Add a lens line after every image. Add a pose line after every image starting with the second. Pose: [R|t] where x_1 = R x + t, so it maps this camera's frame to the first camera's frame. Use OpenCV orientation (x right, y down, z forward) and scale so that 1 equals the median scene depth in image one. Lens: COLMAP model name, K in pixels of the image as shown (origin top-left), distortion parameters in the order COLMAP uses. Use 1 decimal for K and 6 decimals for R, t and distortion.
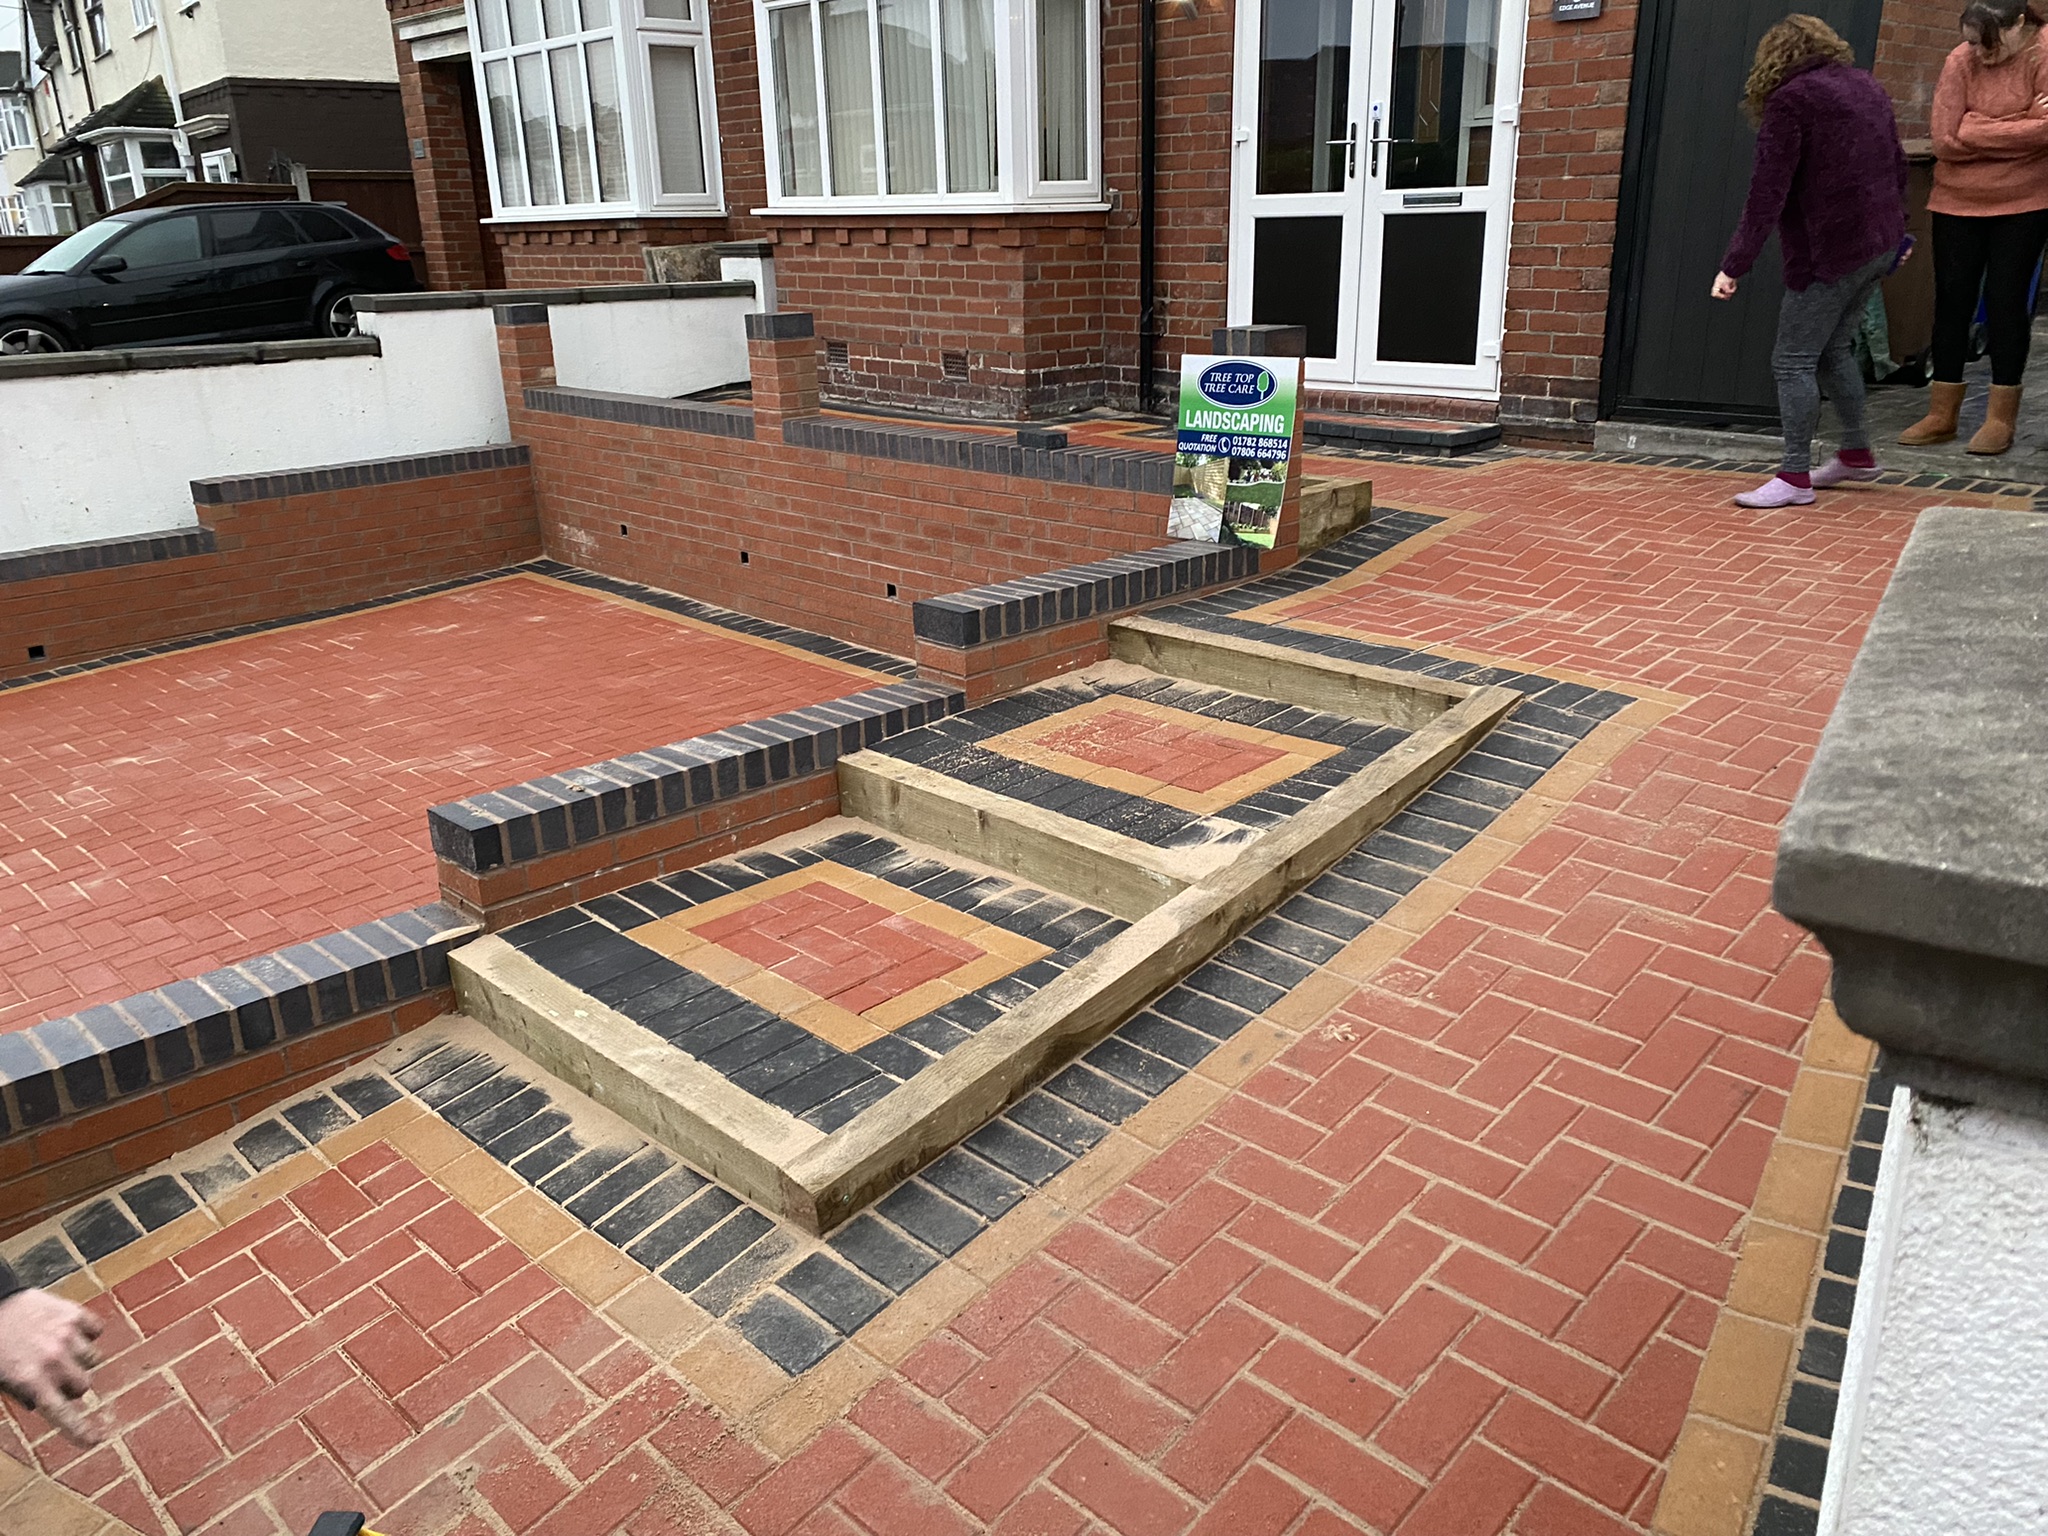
lens RADIAL K [[1566.9, 0, 1024.0], [0, 1566.9, 768.0], [0, 0, 1]] dist [0.031270, -0.031903]
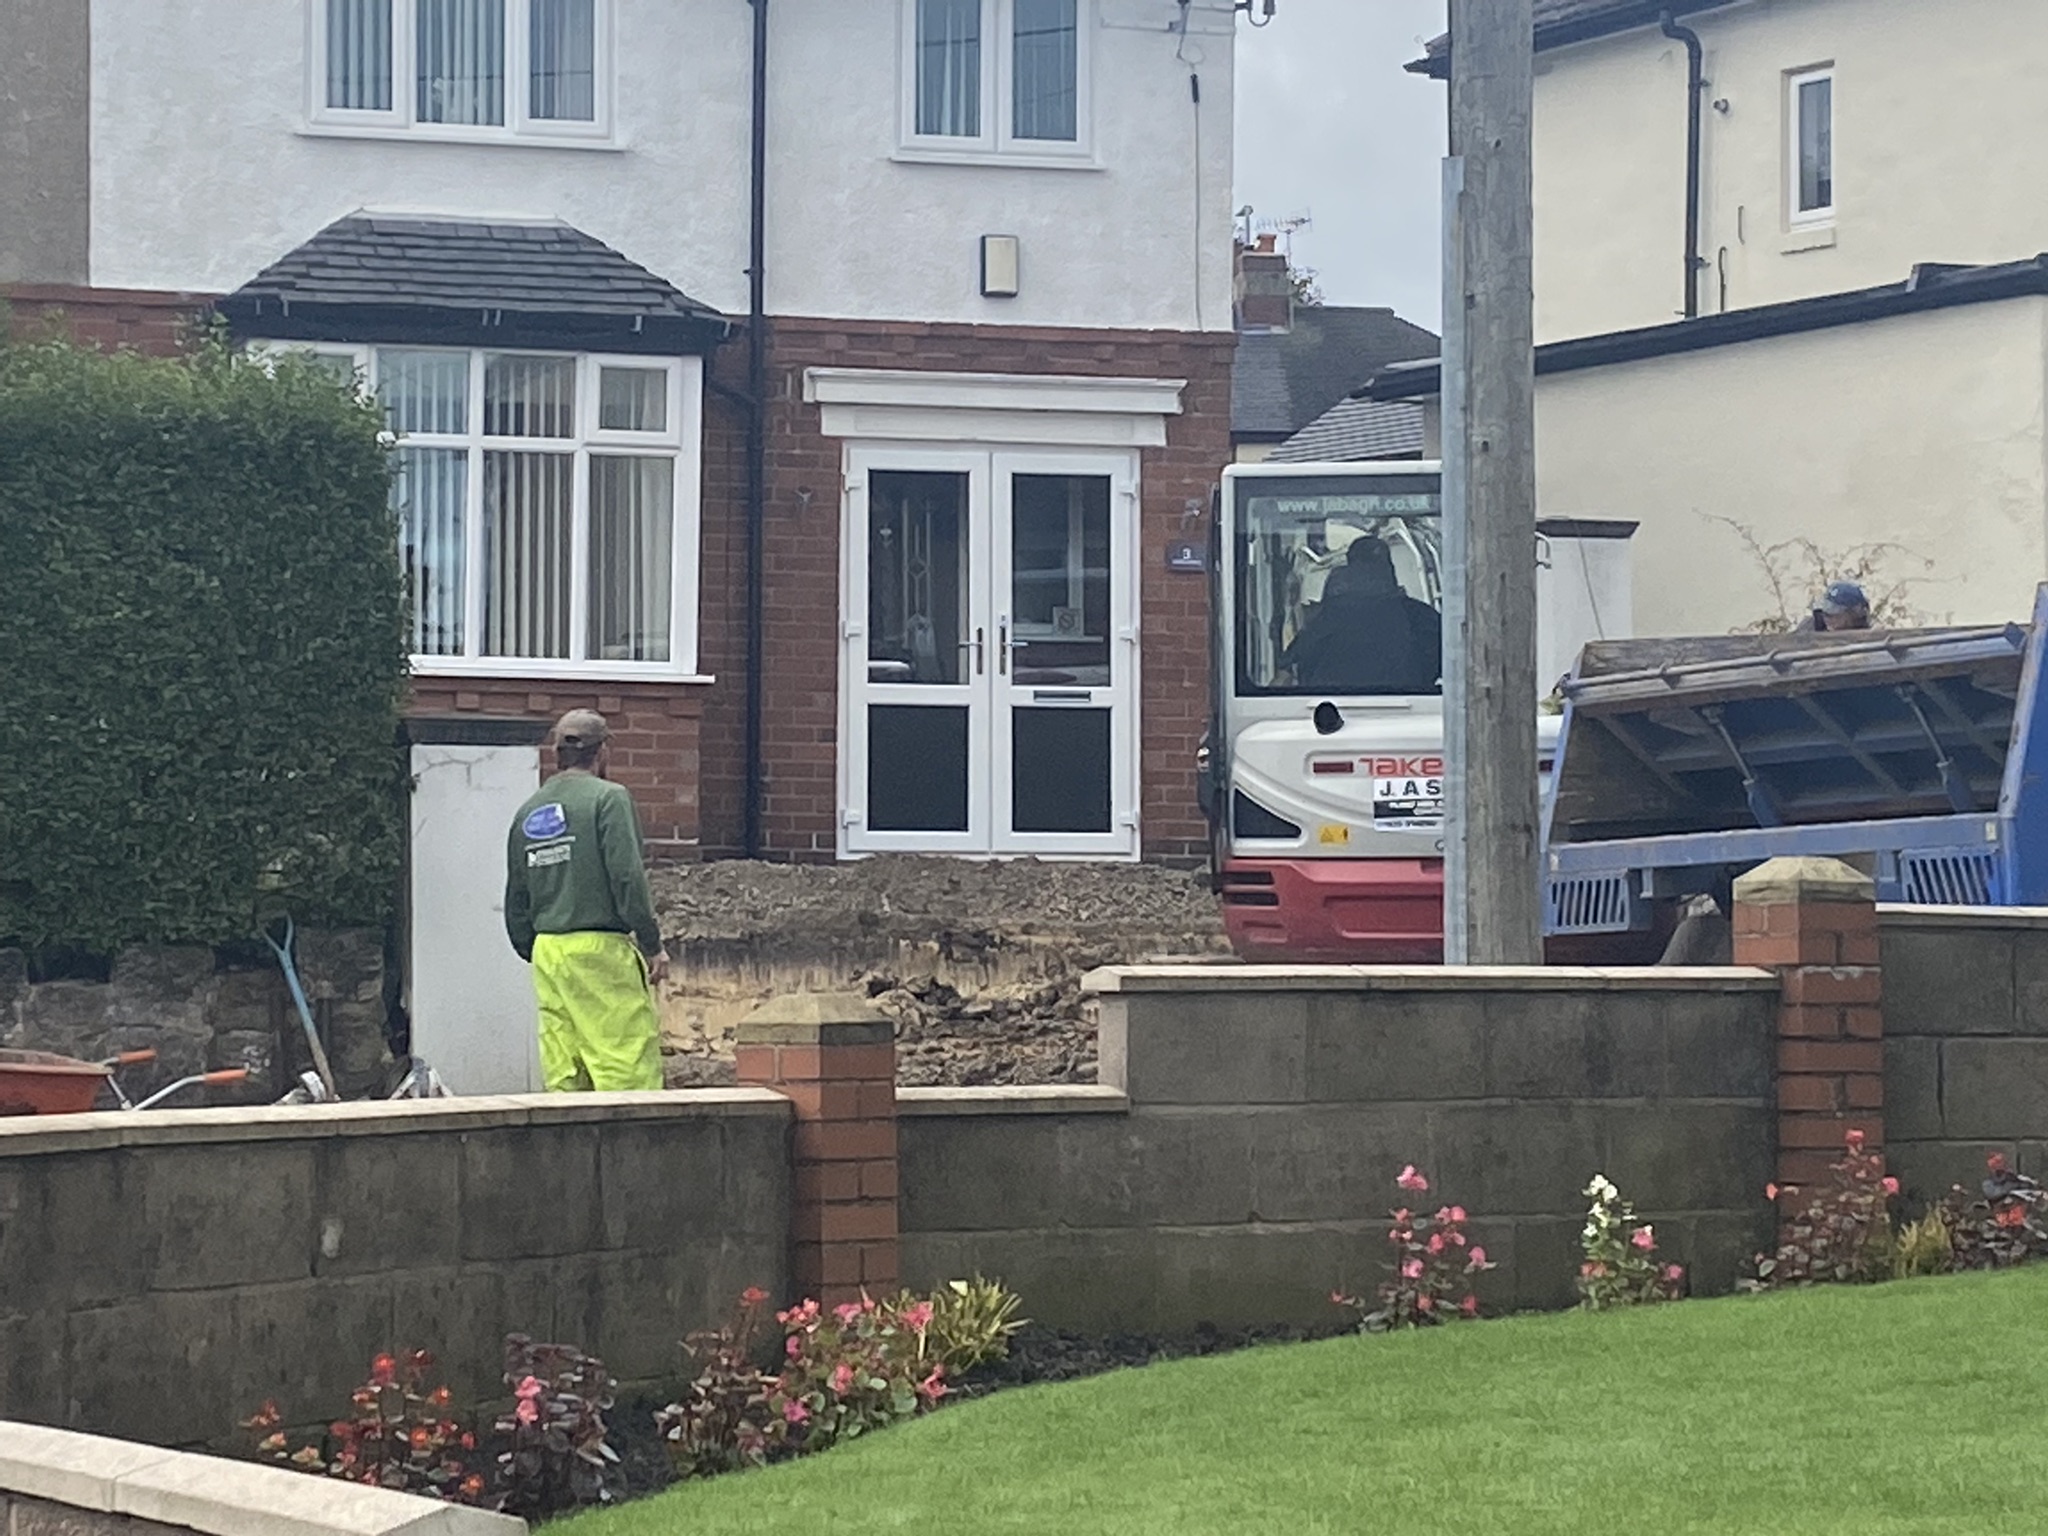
lens RADIAL K [[5446.6, 0, 1024.0], [0, 5446.6, 768.0], [0, 0, 1]] dist [-0.272125, 8.104735]
pose [[0.471167, 0.058906, 0.880075, -4.746202], [0.275606, 0.937977, -0.210334, 0.759905], [-0.837880, 0.341657, 0.425709, -0.964400]]
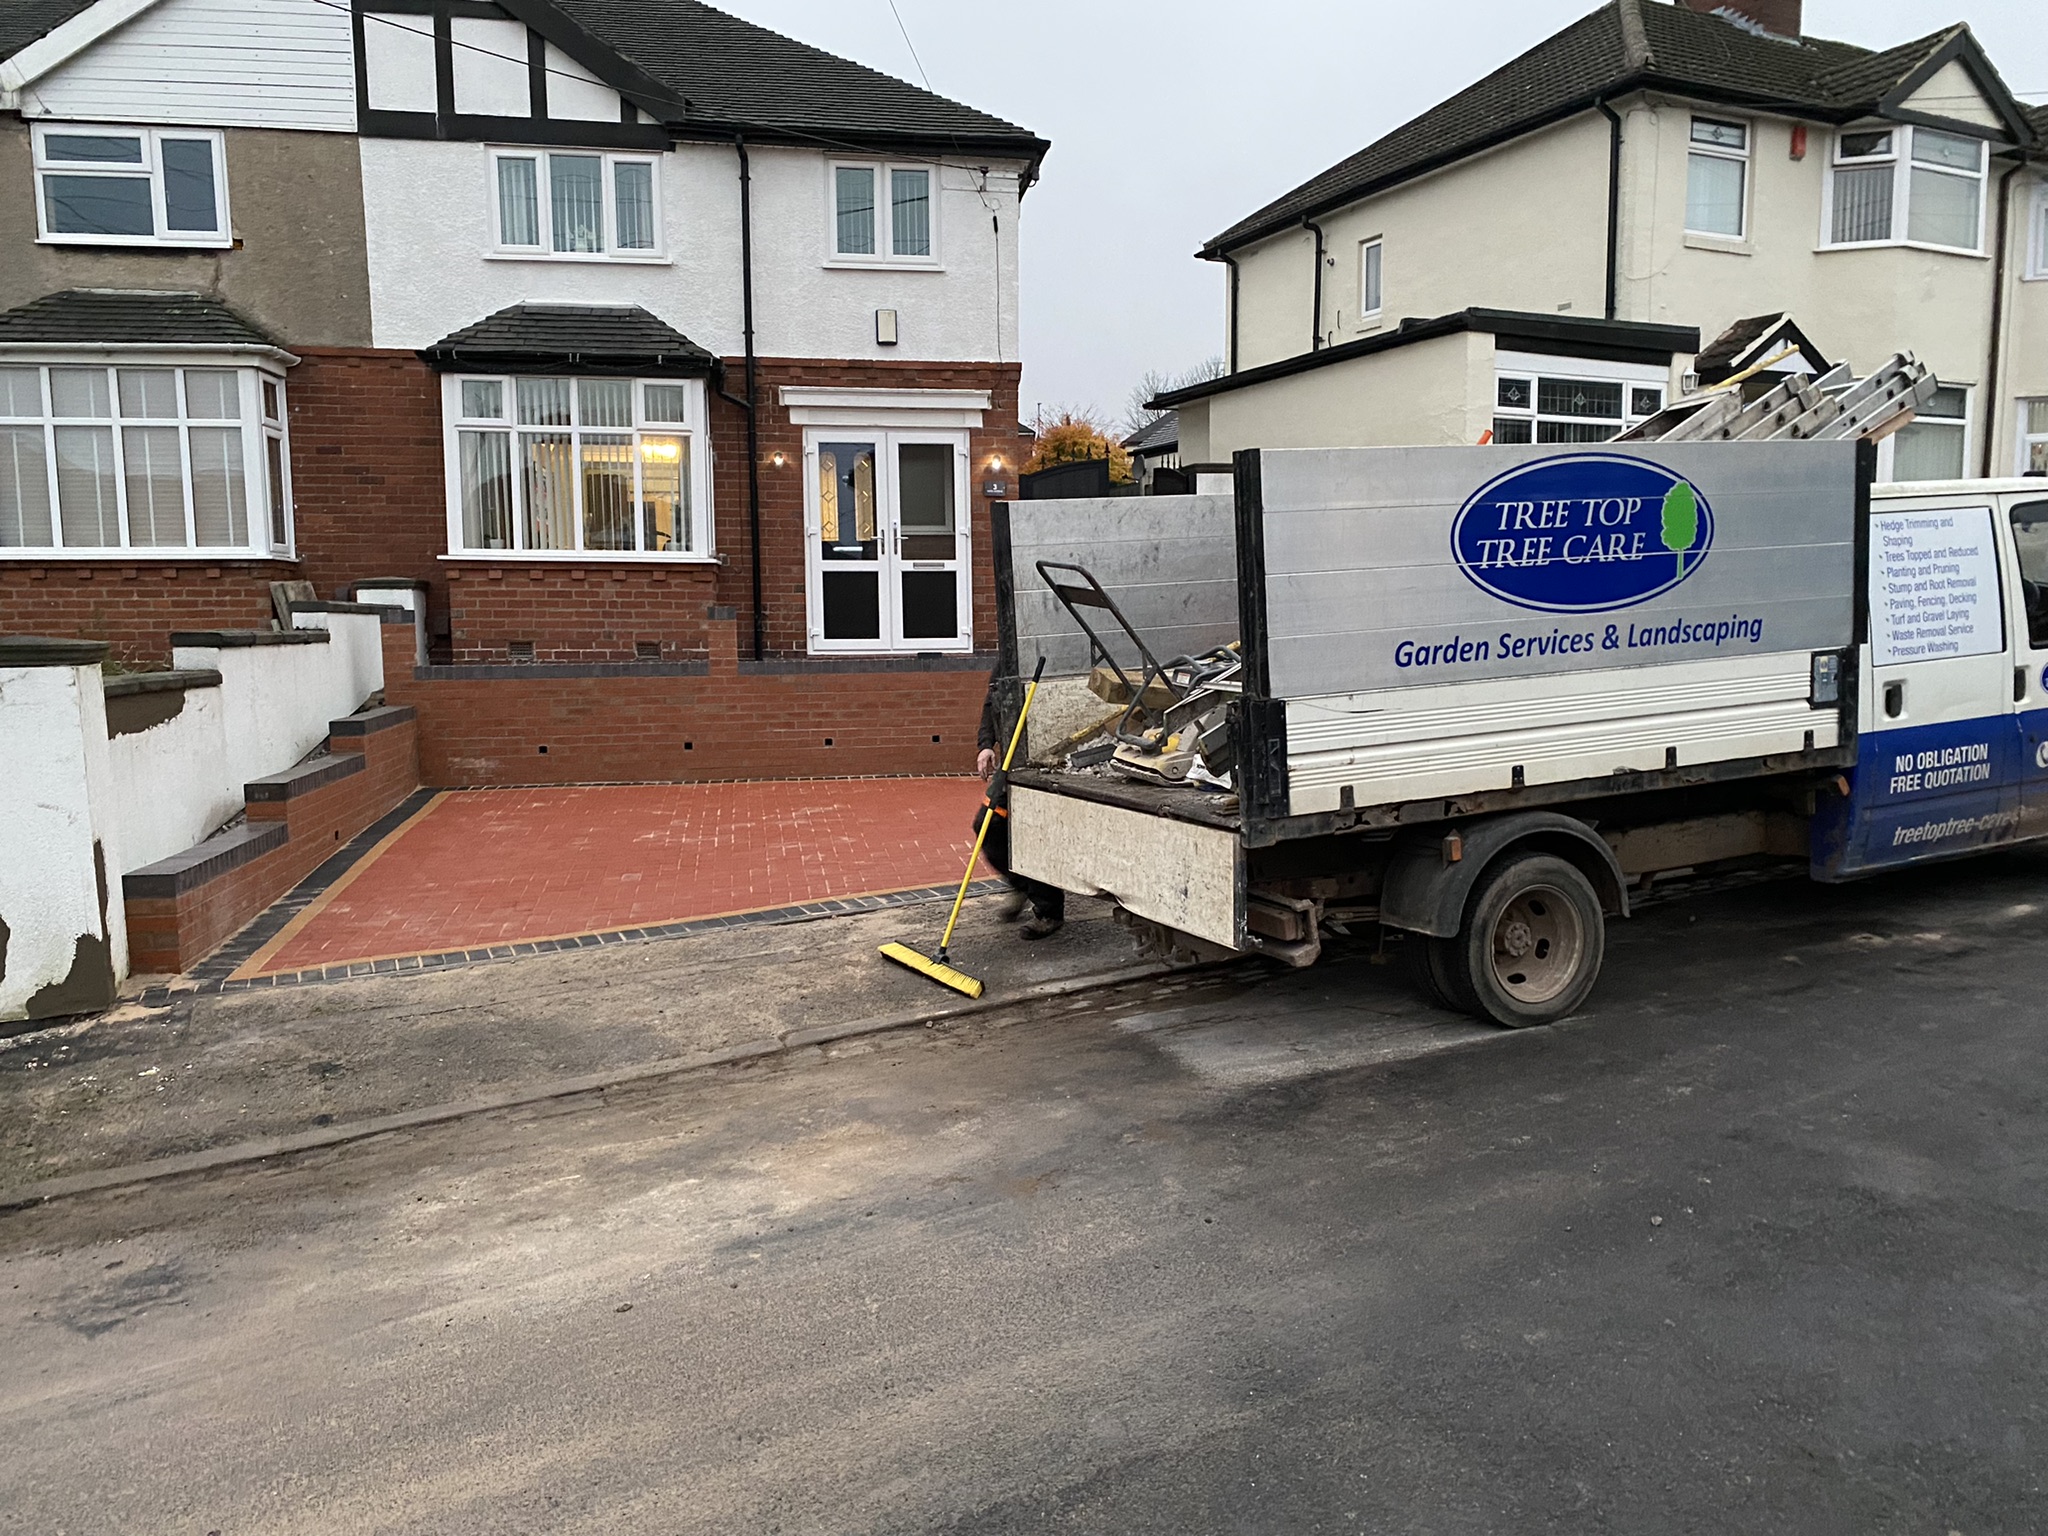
lens RADIAL K [[1519.0, 0, 1041.5], [0, 1519.0, 794.5], [0, 0, 1]] dist [0.026661, -0.023435]
pose [[0.568751, -0.075797, 0.819010, -2.022873], [0.263681, 0.959993, -0.094265, 0.265360], [-0.779098, 0.269571, 0.565983, -0.328209]]
